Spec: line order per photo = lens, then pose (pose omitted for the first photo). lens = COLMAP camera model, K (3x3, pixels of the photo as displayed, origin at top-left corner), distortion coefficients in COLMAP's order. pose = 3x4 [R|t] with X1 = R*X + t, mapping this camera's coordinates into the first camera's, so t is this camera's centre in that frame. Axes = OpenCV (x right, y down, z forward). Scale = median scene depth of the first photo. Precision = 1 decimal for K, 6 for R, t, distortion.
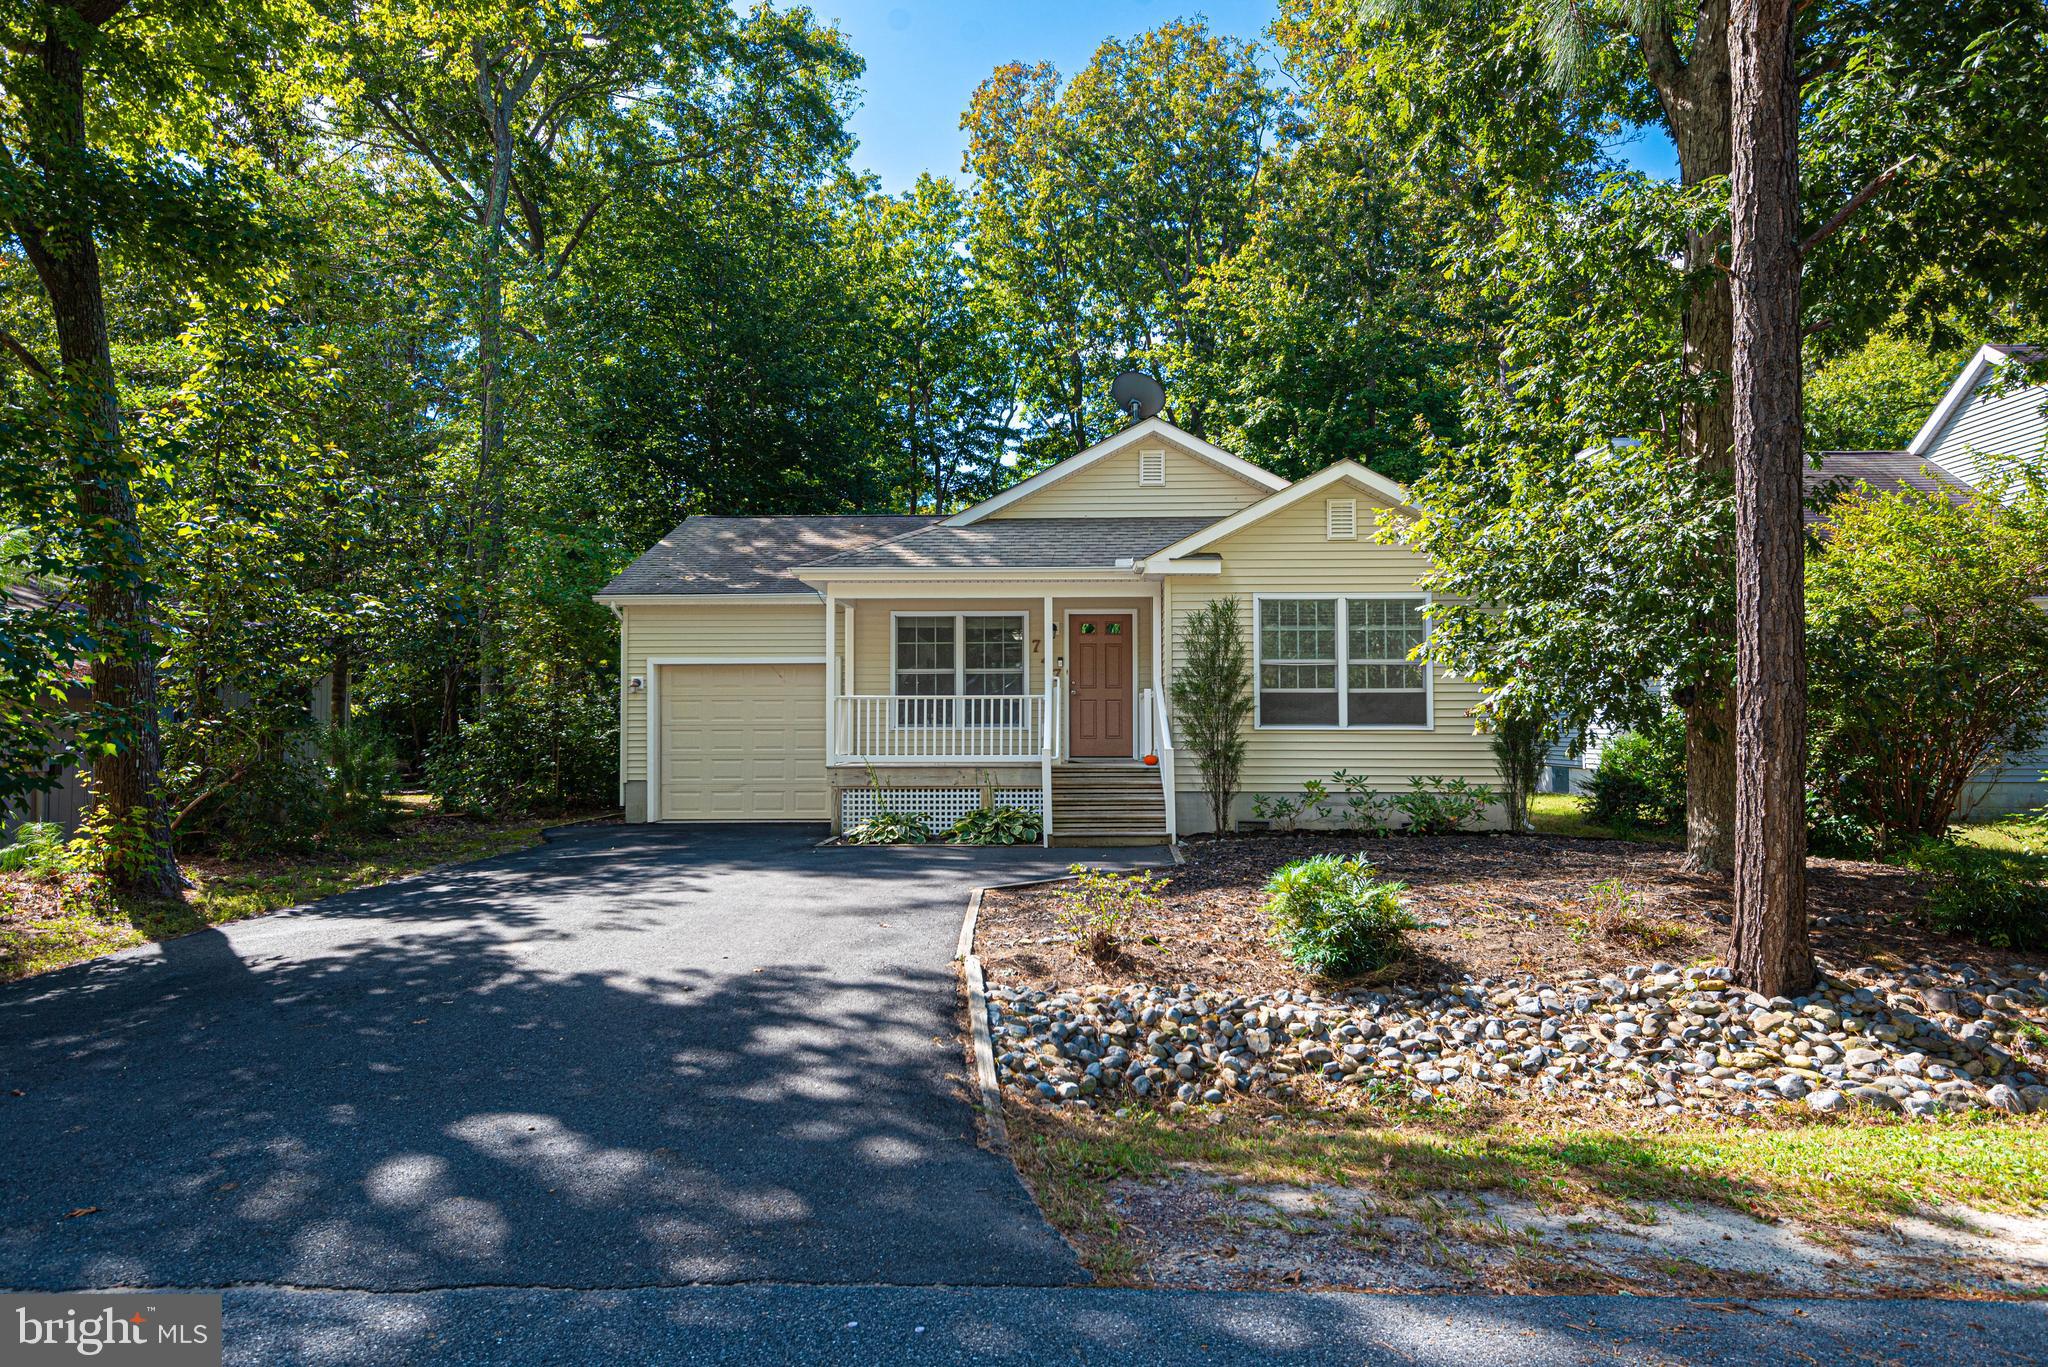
lens RADIAL K [[1188.8, 0, 1024.3], [0, 1188.8, 692.3], [0, 0, 1]] dist [0.021782, -0.017297]
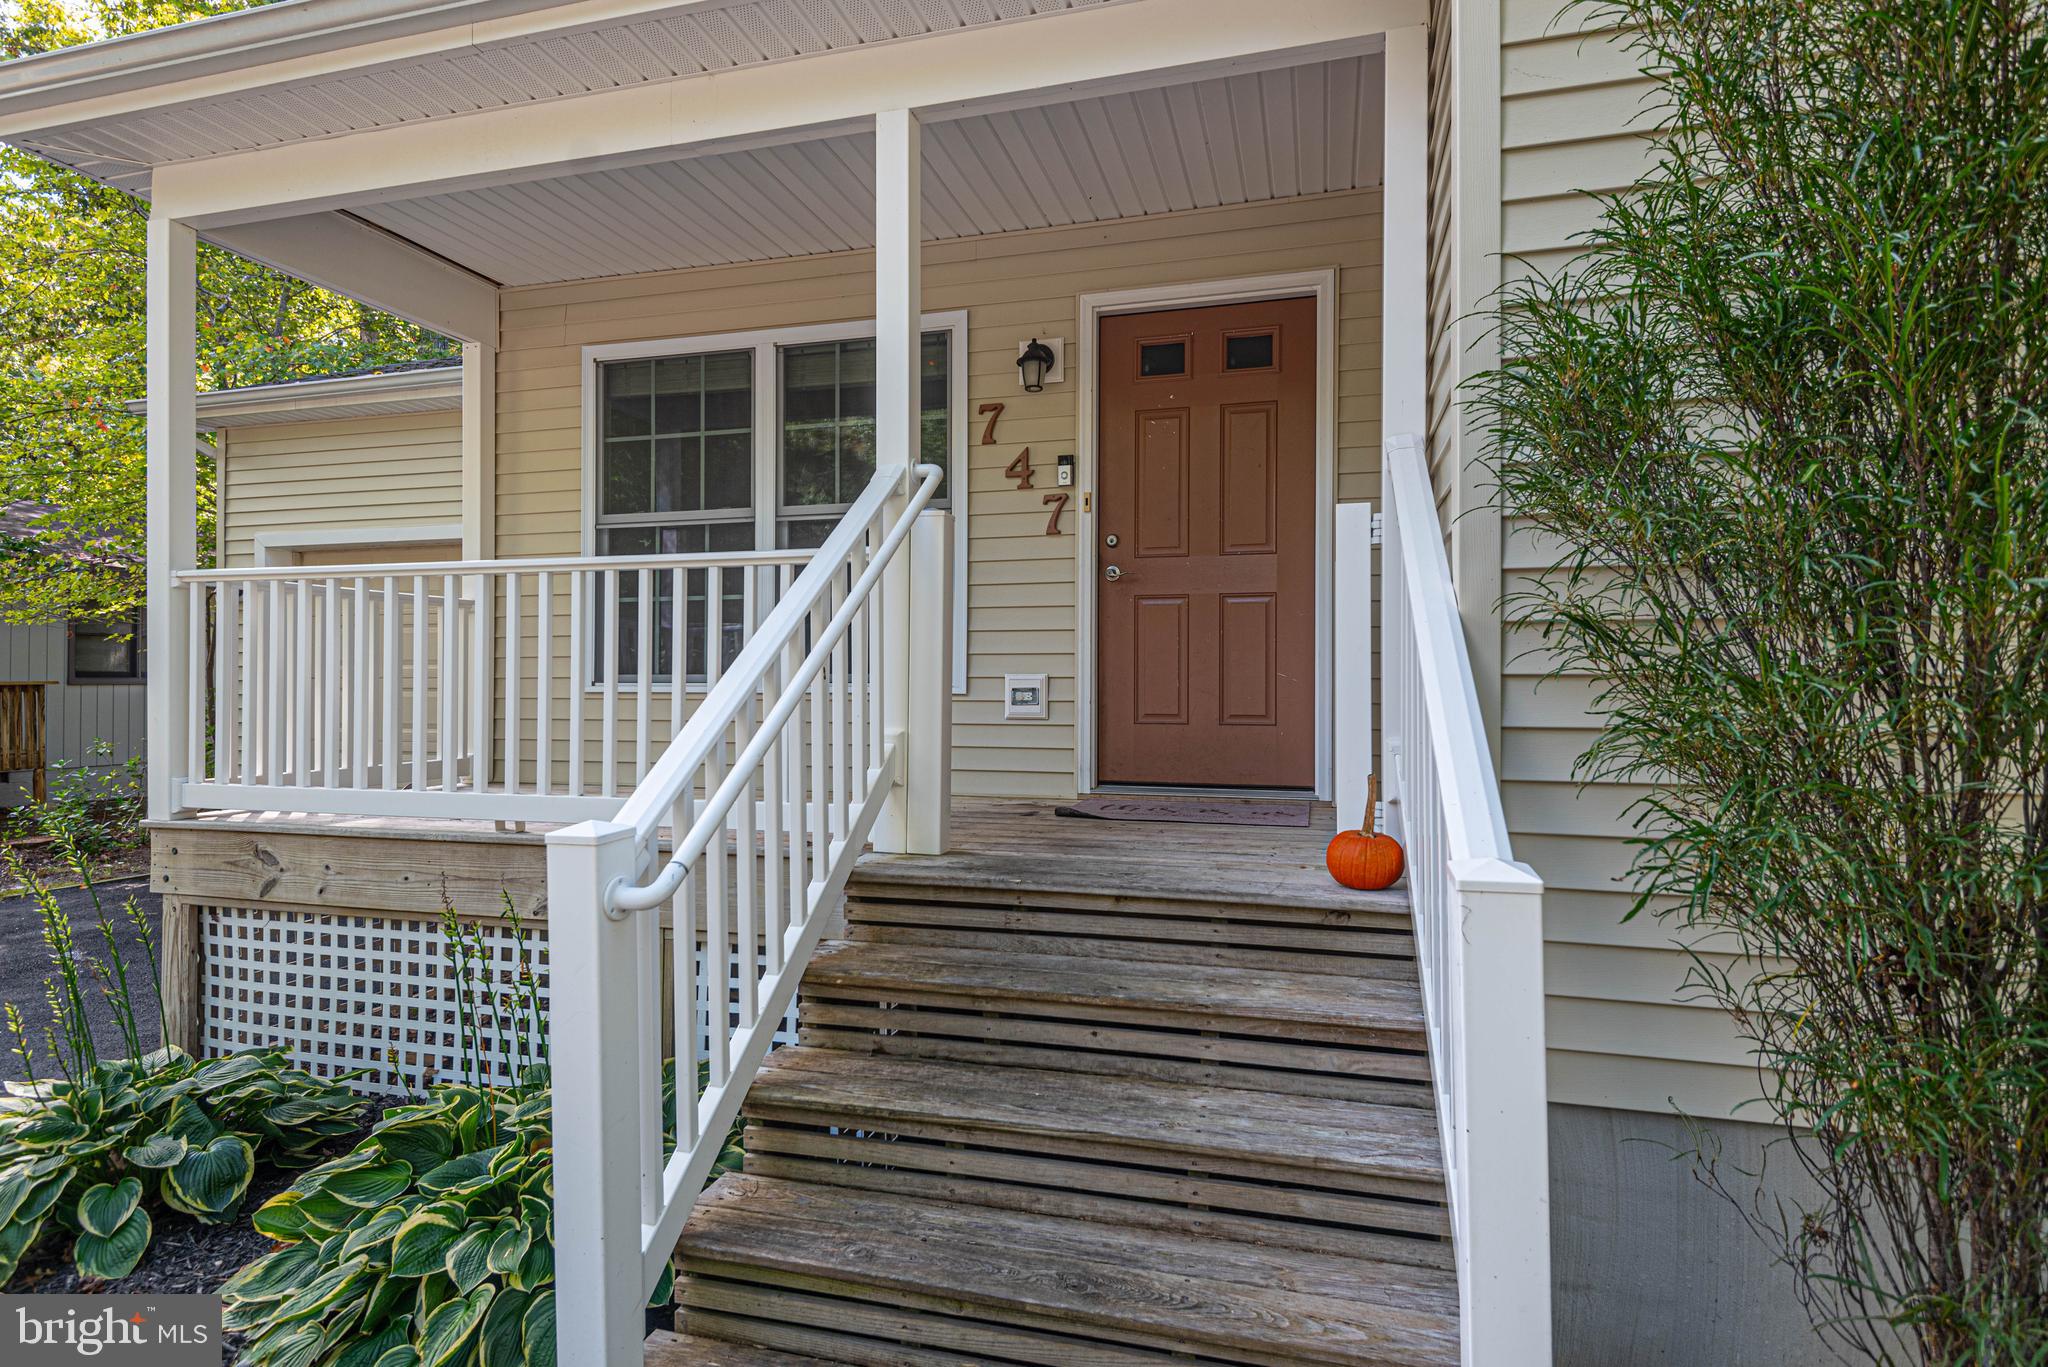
lens RADIAL K [[1034.1, 0, 1019.9], [0, 1034.1, 676.9], [0, 0, 1]] dist [0.013441, -0.007720]
pose [[0.966025, 0.002756, -0.258432, 0.135151], [0.001677, 0.999855, 0.016932, 0.034462], [0.258442, -0.016790, 0.965881, 1.160959]]
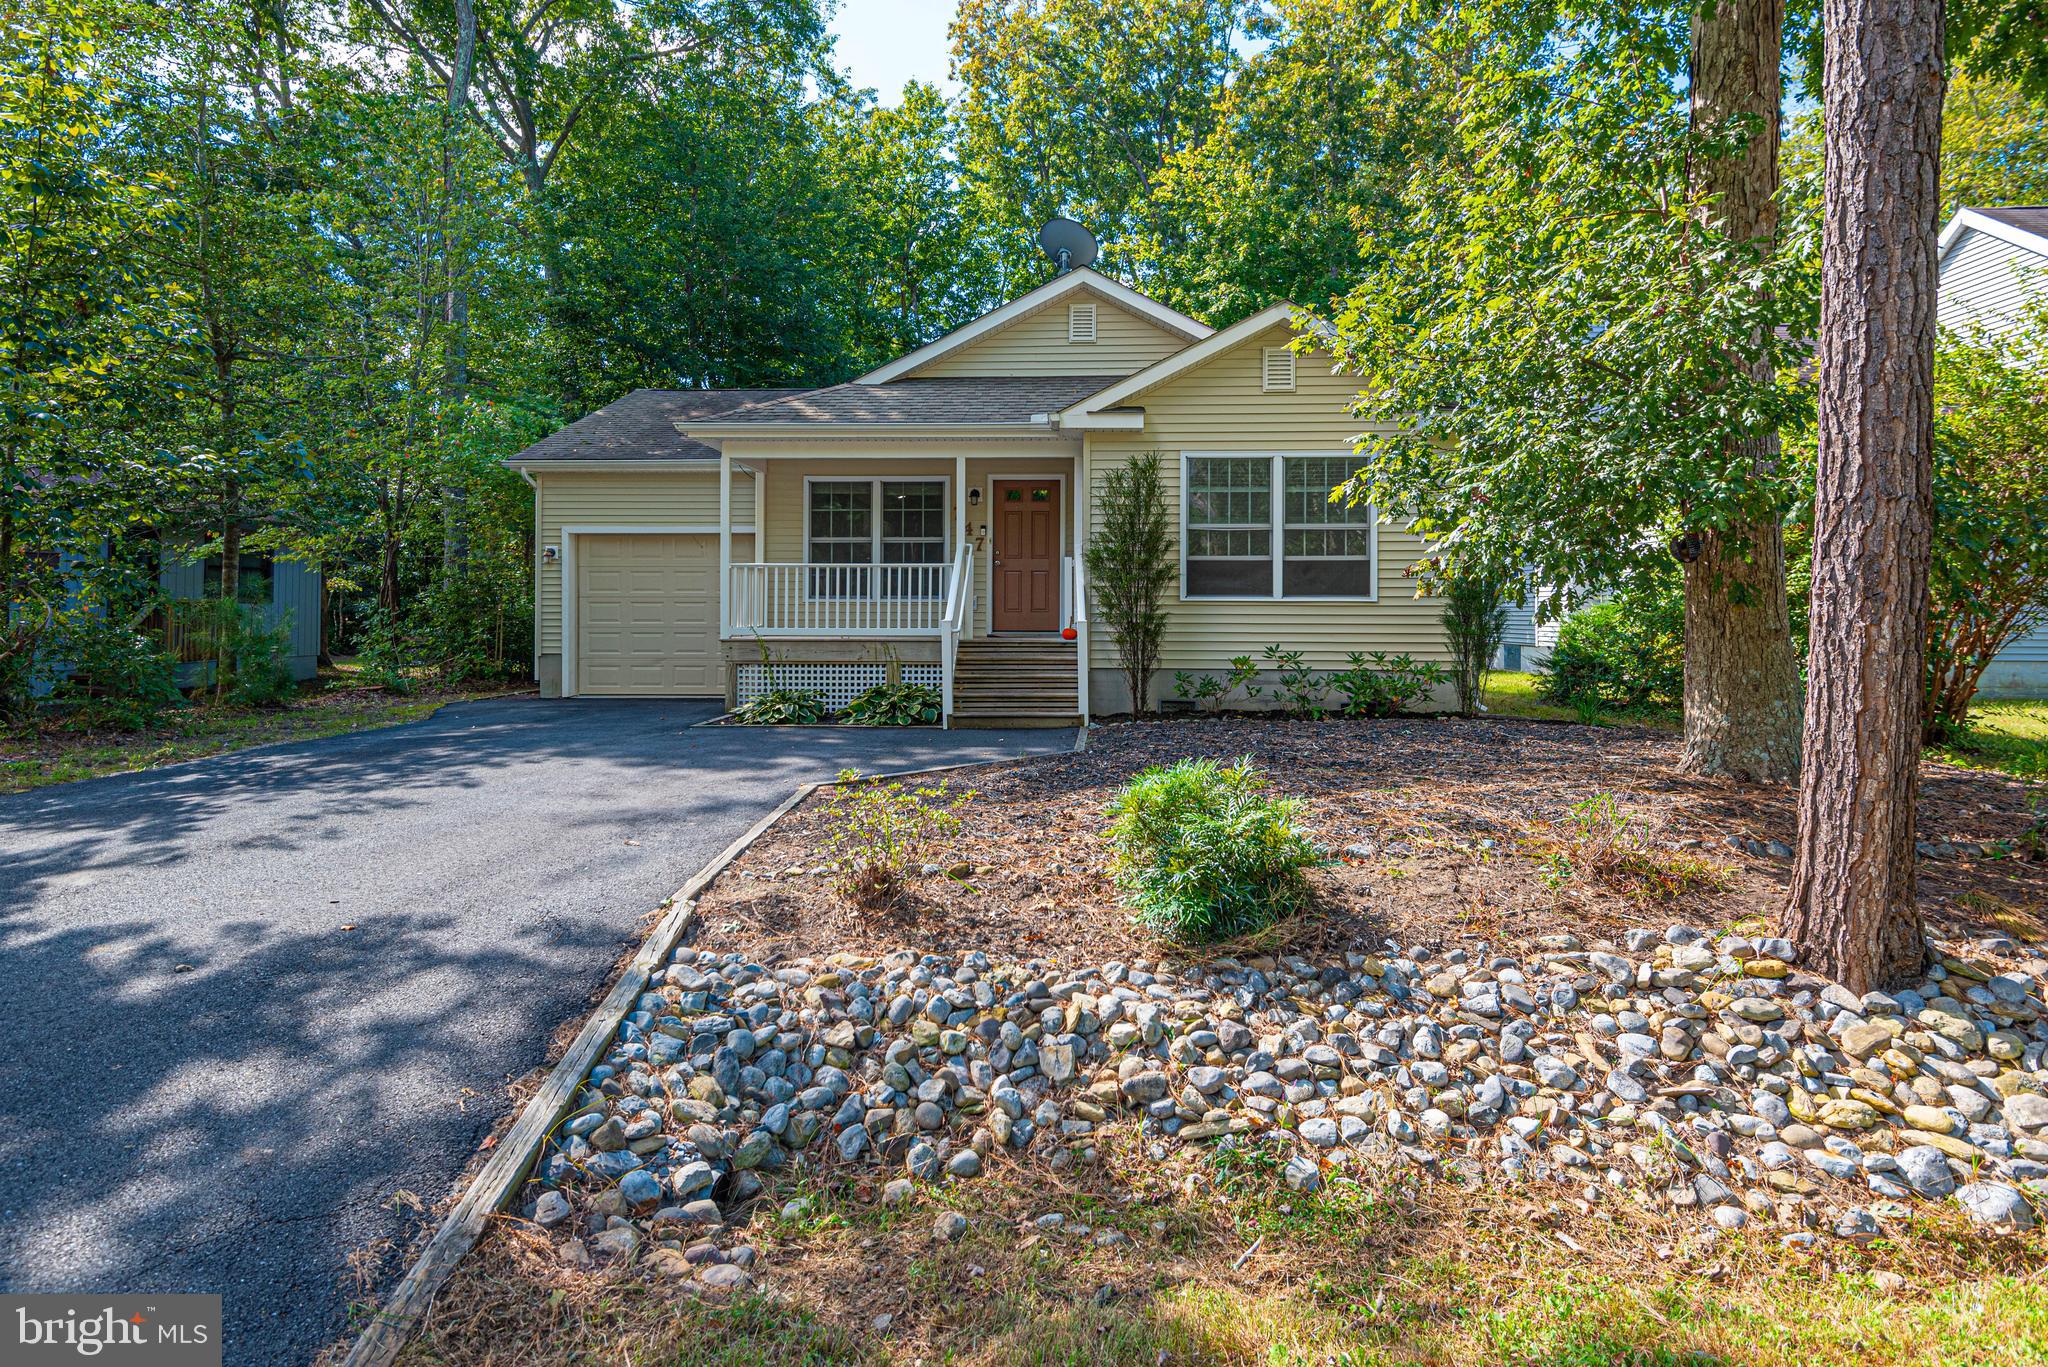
lens RADIAL K [[1034.1, 0, 1026.0], [0, 1034.1, 609.2], [0, 0, 1]] dist [0.013441, -0.007720]
pose [[0.999903, 0.003392, -0.013492, 0.117414], [-0.003023, 0.999623, 0.027279, 0.023012], [0.013580, -0.027235, 0.999537, 0.283115]]
